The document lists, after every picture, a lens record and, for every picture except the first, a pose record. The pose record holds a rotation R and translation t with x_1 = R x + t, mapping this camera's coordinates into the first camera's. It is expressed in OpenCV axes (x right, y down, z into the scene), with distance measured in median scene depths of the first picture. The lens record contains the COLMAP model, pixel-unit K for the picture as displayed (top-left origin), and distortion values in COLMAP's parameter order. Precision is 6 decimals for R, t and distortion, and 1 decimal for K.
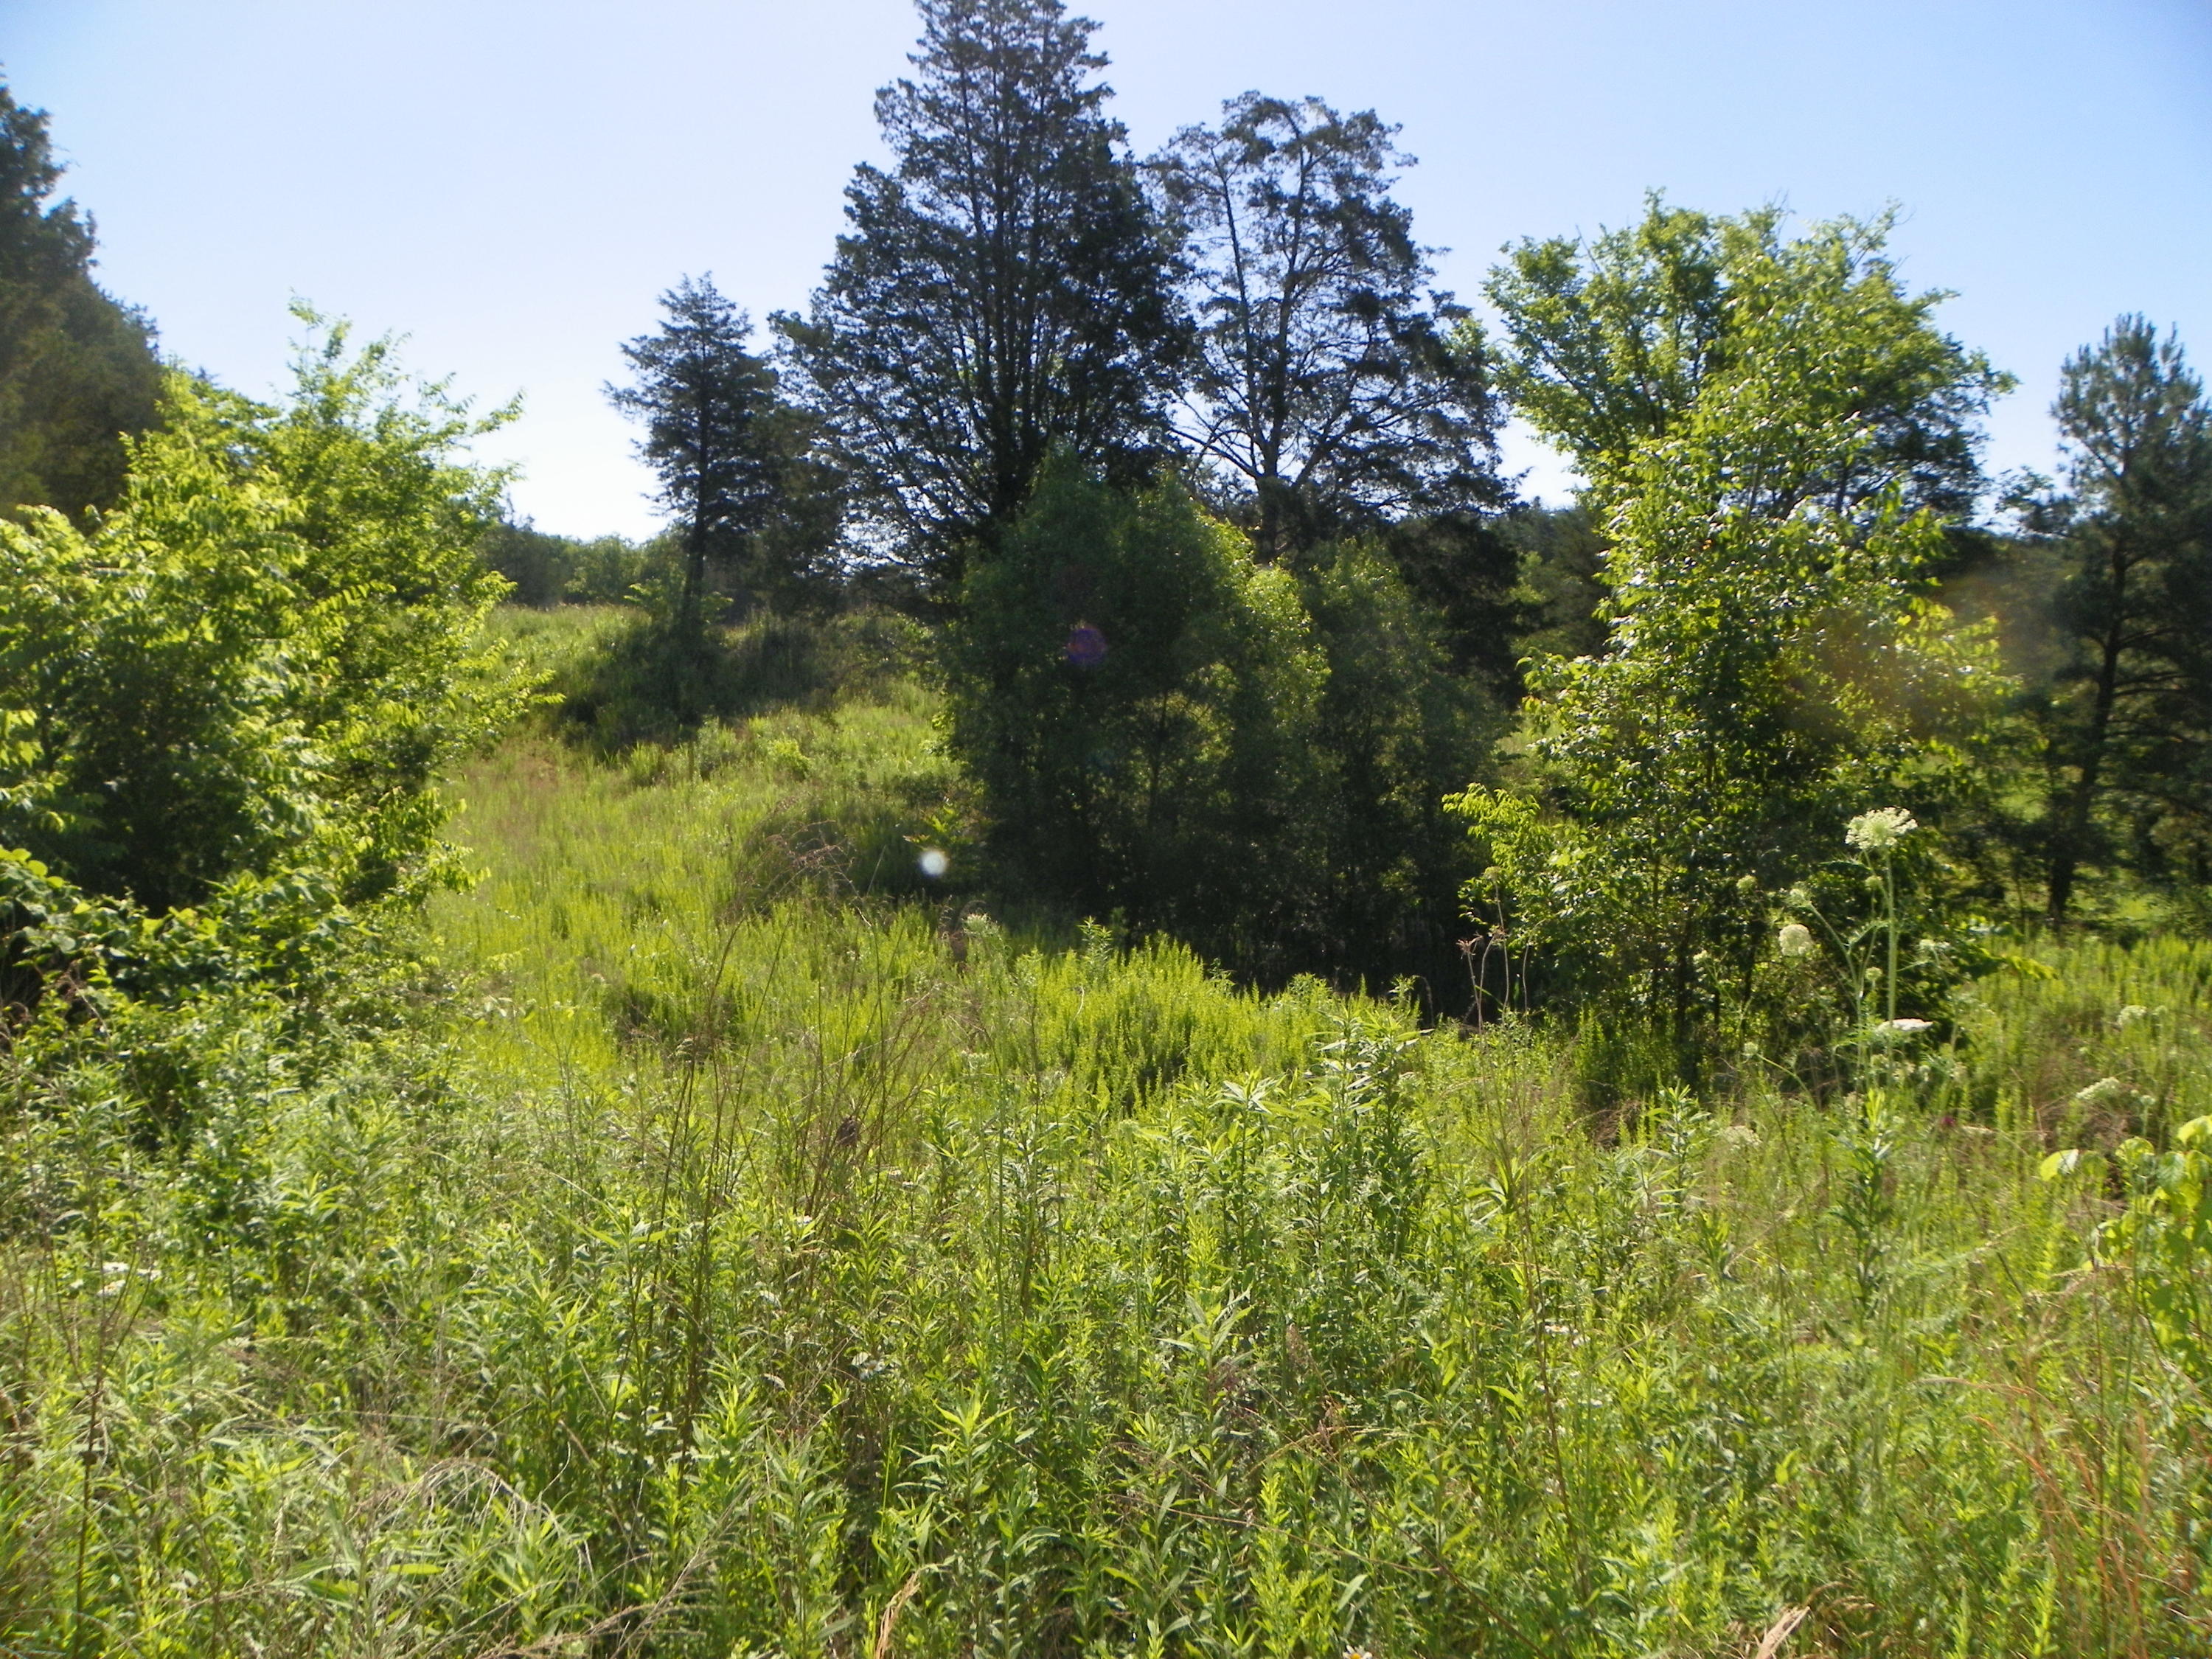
lens RADIAL K [[1699.1, 0, 1099.8], [0, 1699.1, 849.1], [0, 0, 1]] dist [-0.159521, 0.106492]
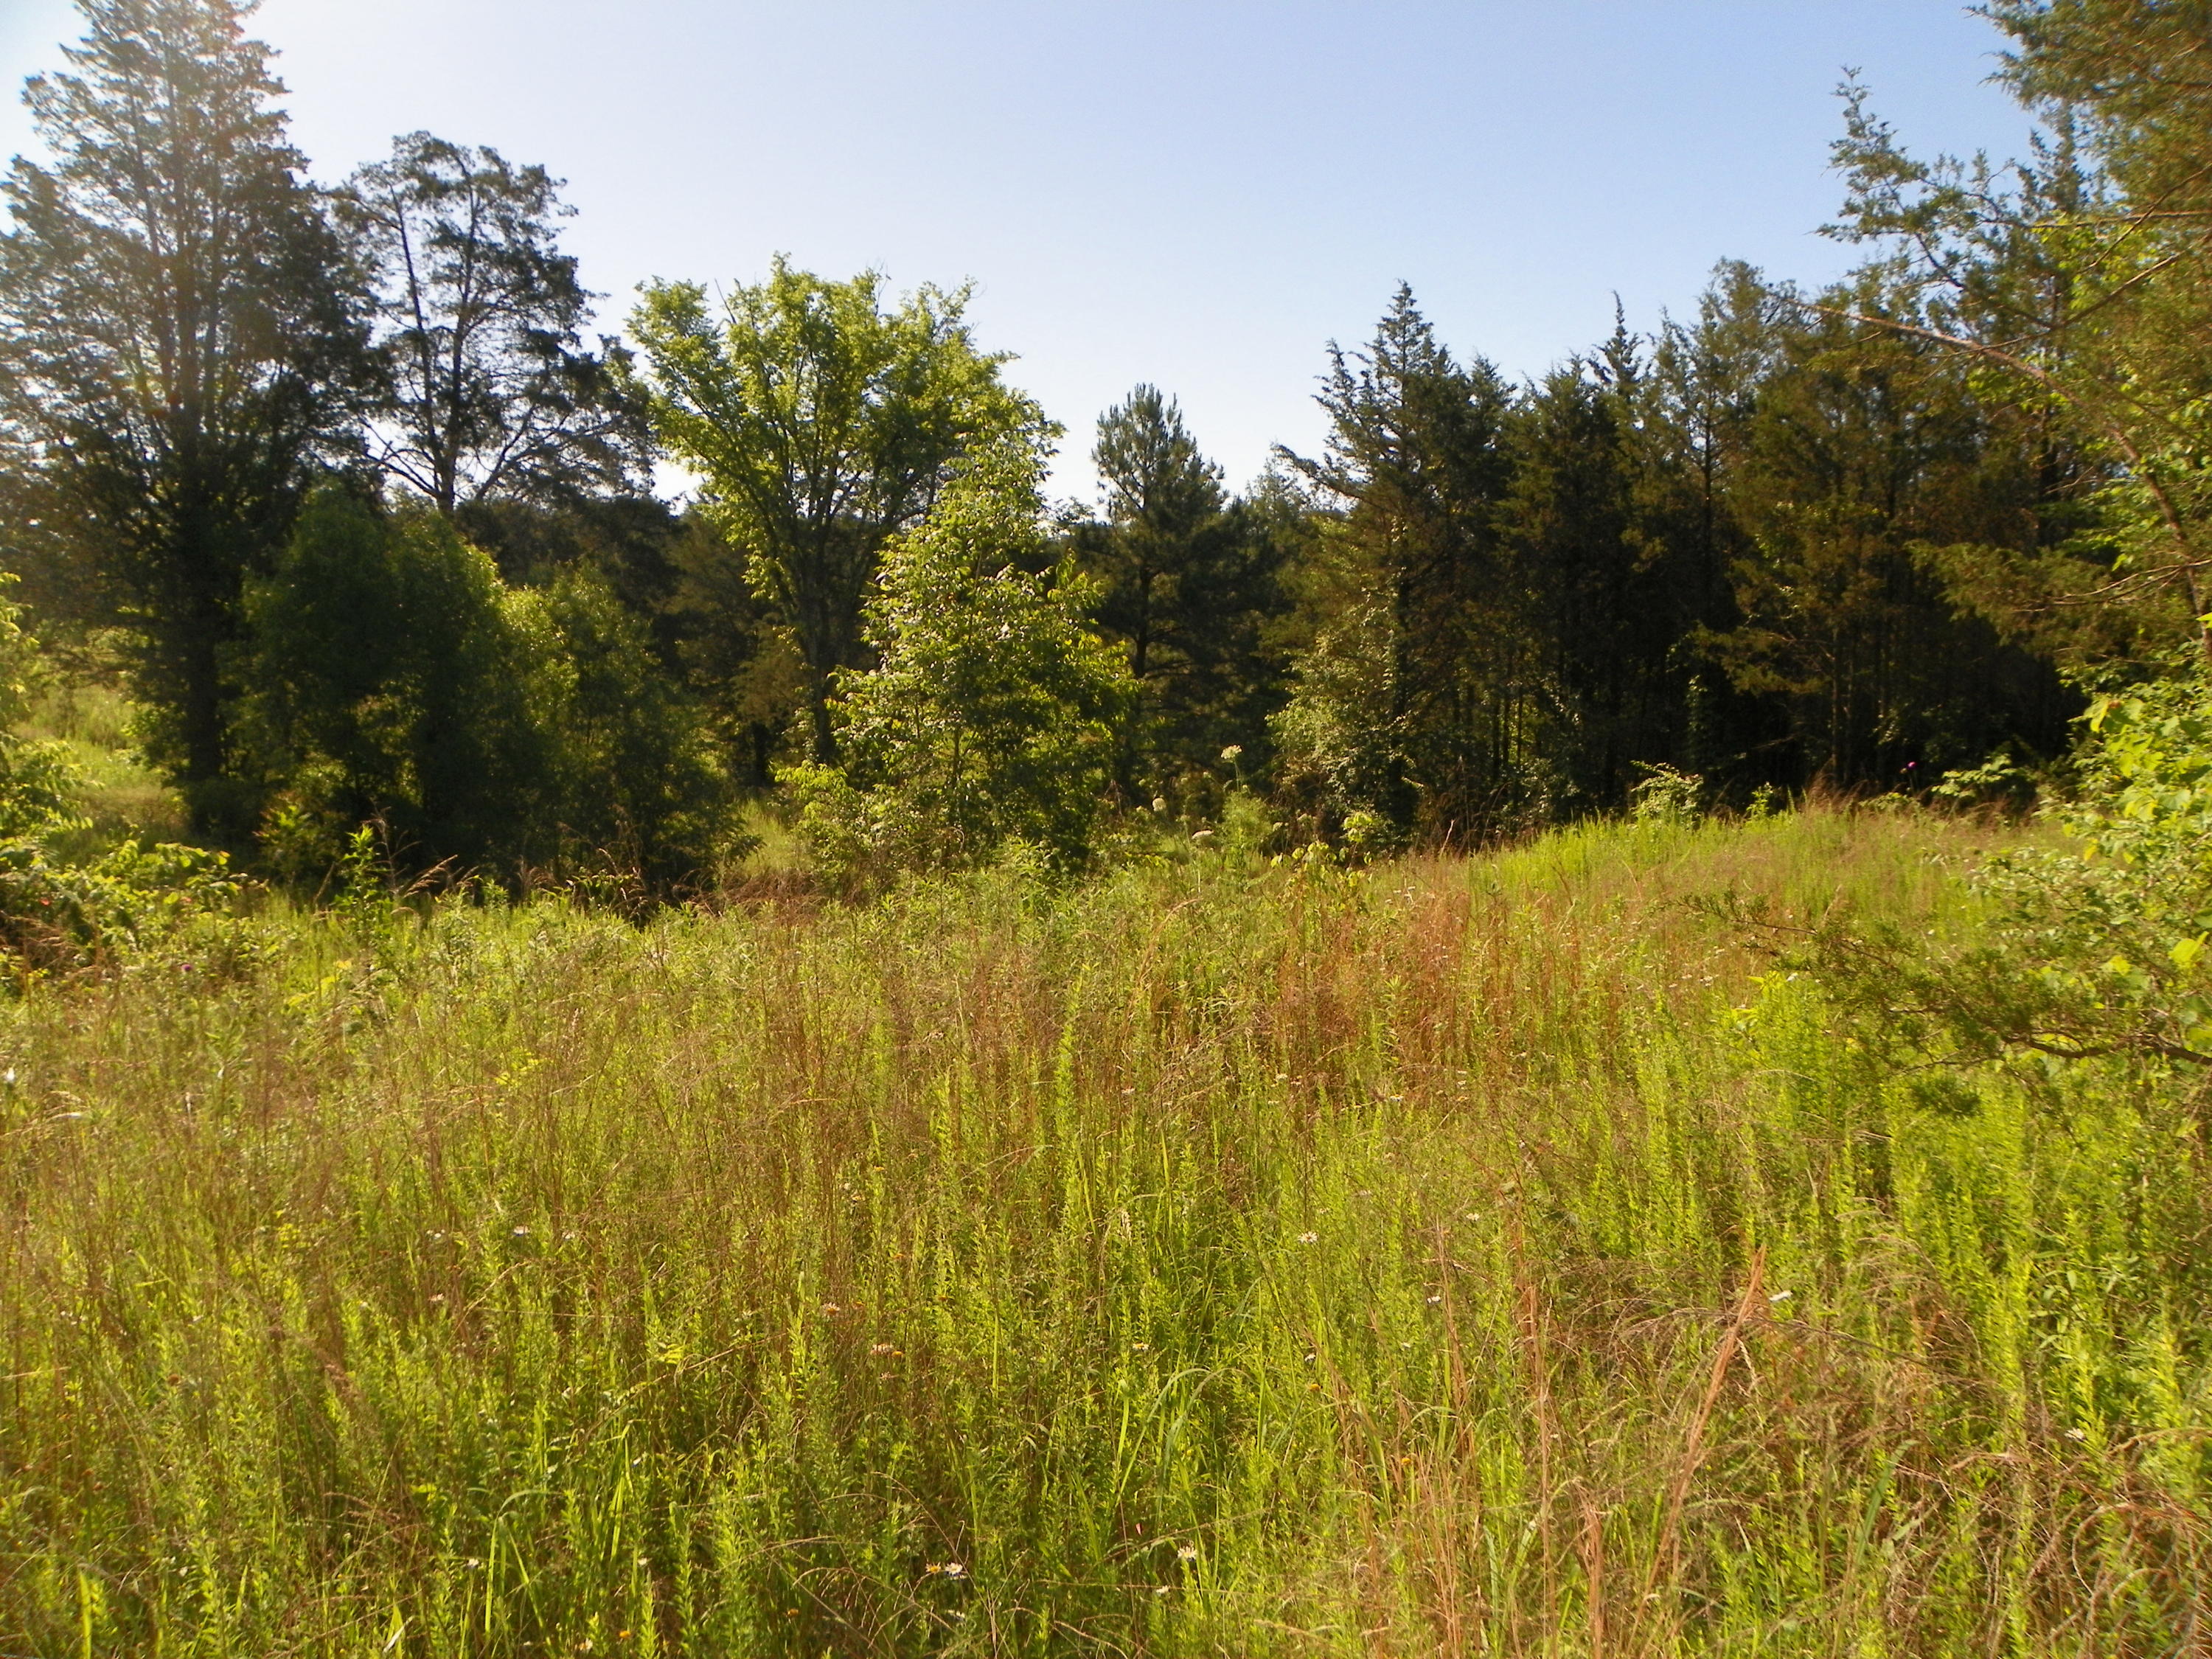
lens RADIAL K [[1699.1, 0, 1128.9], [0, 1699.1, 835.7], [0, 0, 1]] dist [-0.159521, 0.106492]
pose [[0.844333, -0.057113, 0.532767, -0.106006], [0.057969, 0.998204, 0.015138, 0.006620], [-0.532674, 0.018103, 0.846127, -0.123674]]
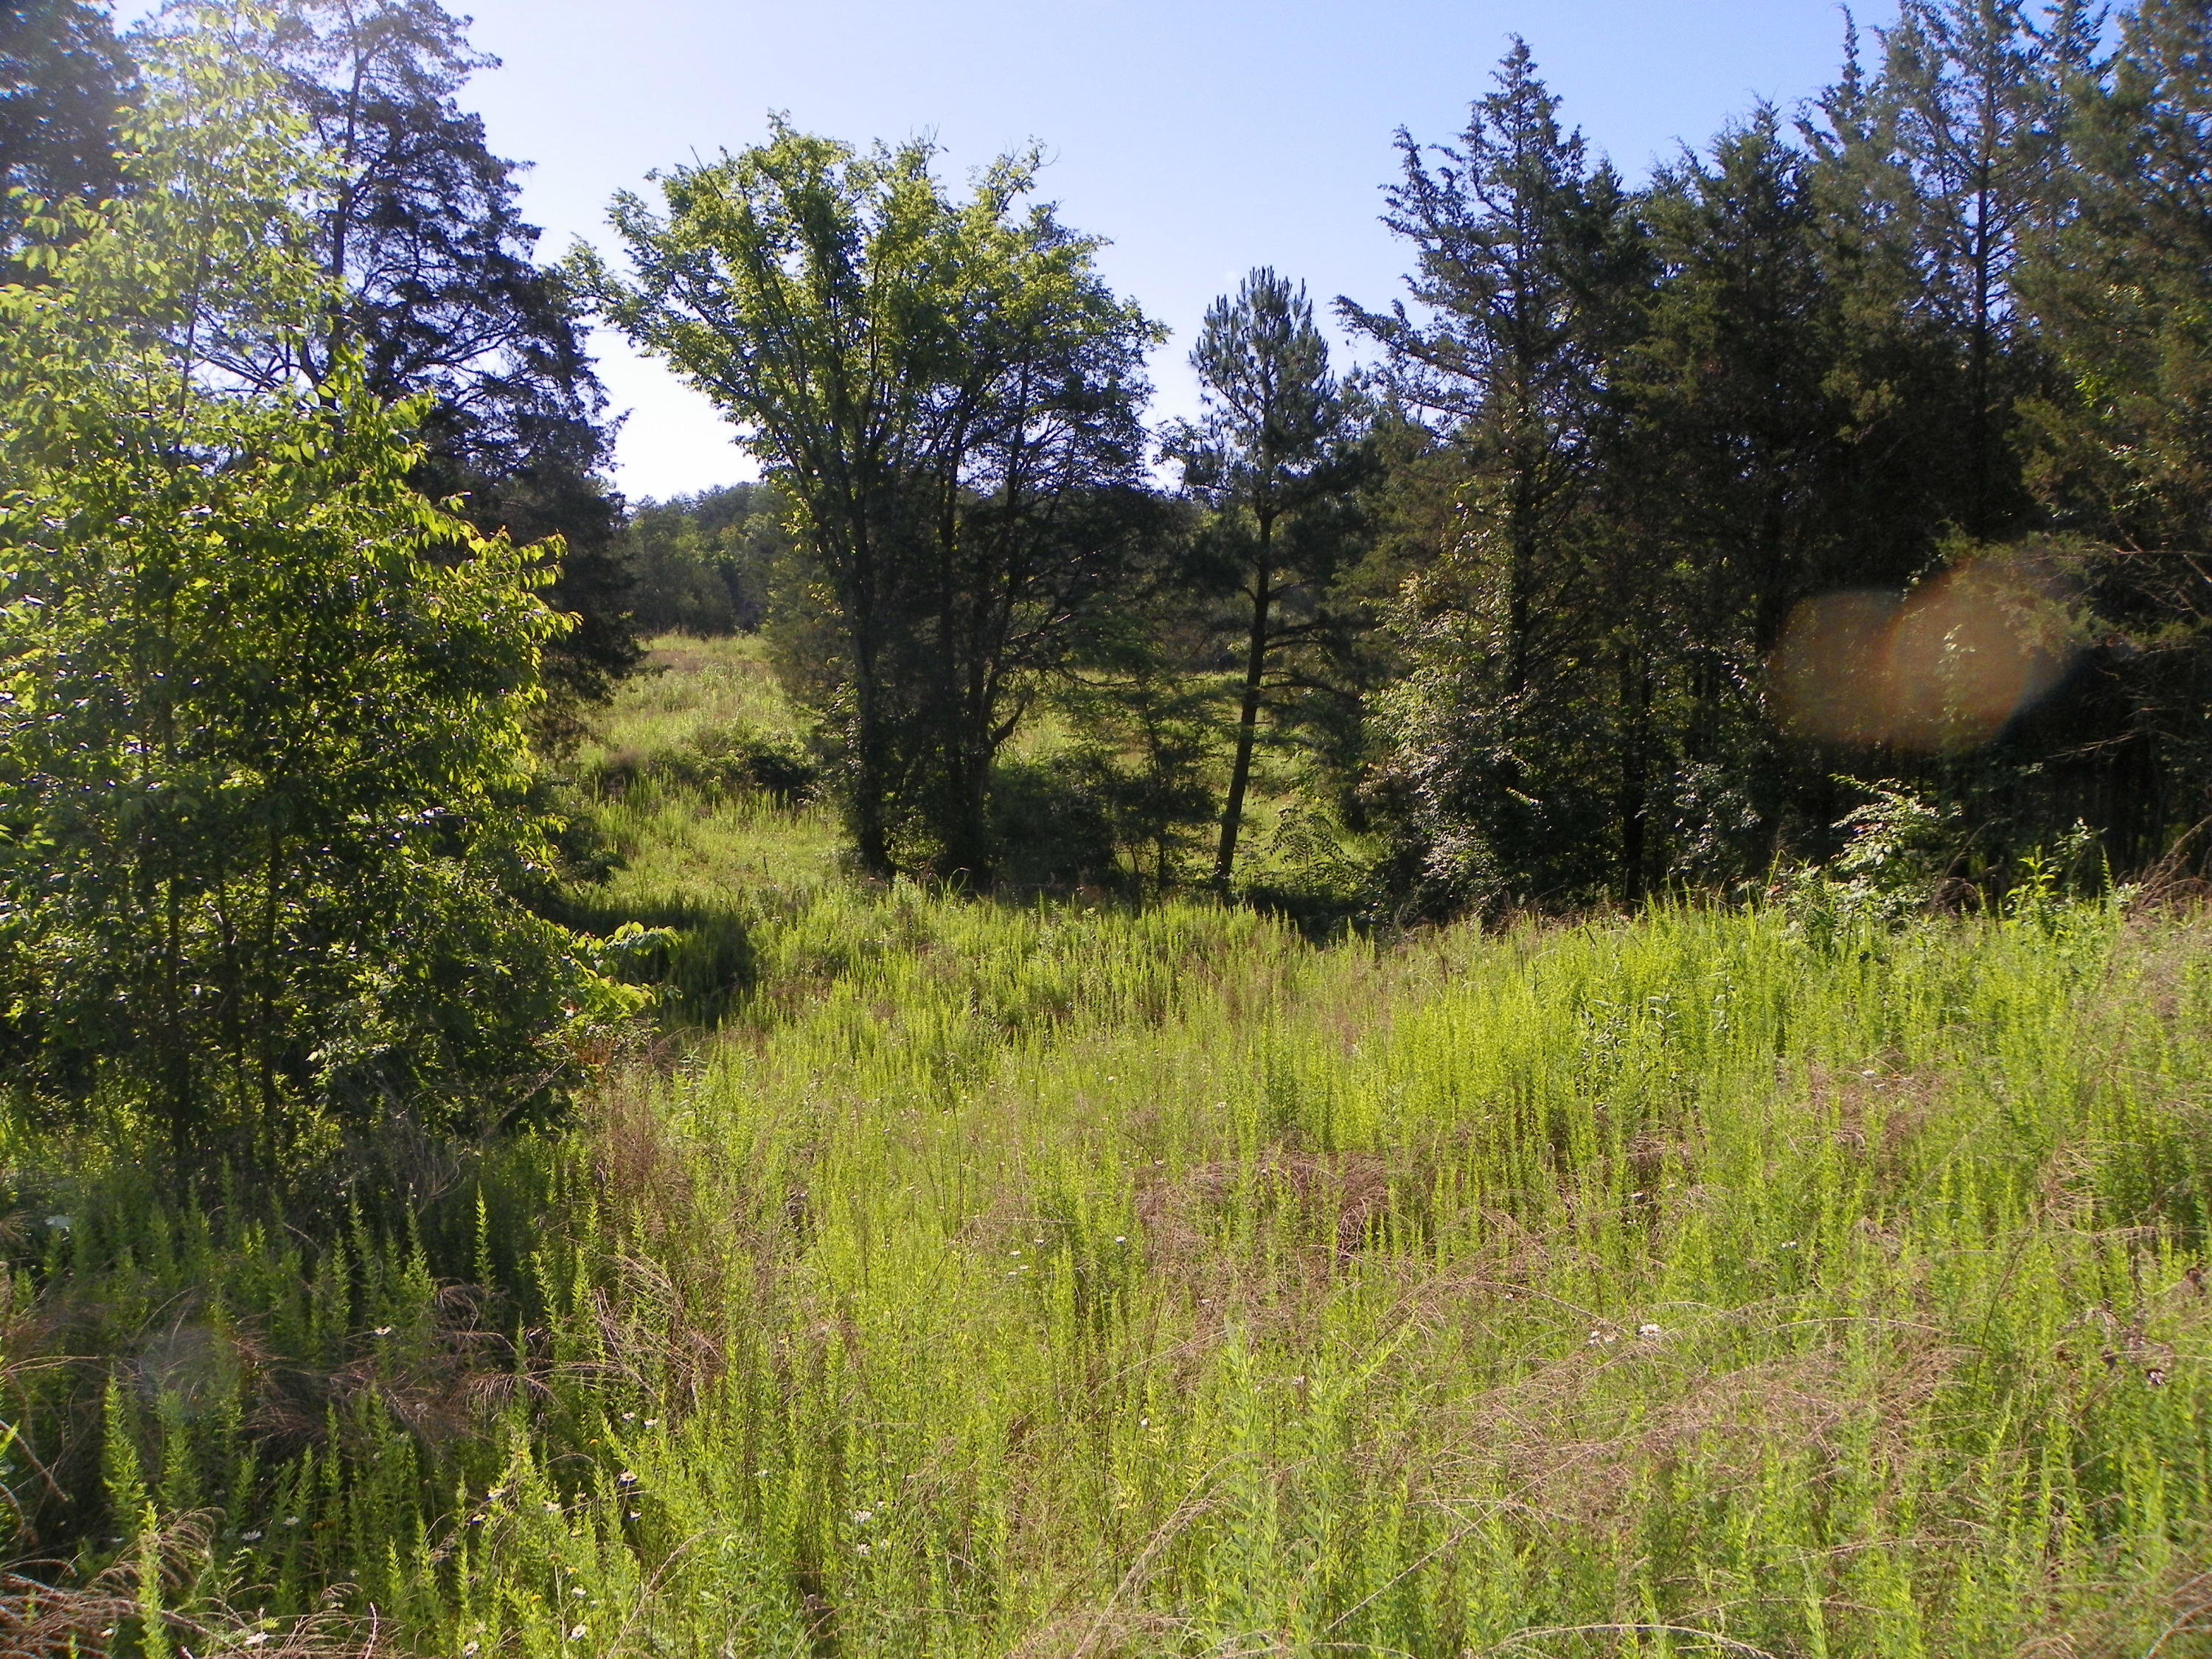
lens RADIAL K [[1699.1, 0, 1105.5], [0, 1699.1, 841.9], [0, 0, 1]] dist [-0.159521, 0.106492]
pose [[0.934886, -0.046673, 0.351865, 0.169185], [0.042332, 0.998903, 0.020024, -0.001633], [-0.352414, -0.003825, 0.935836, 0.065044]]
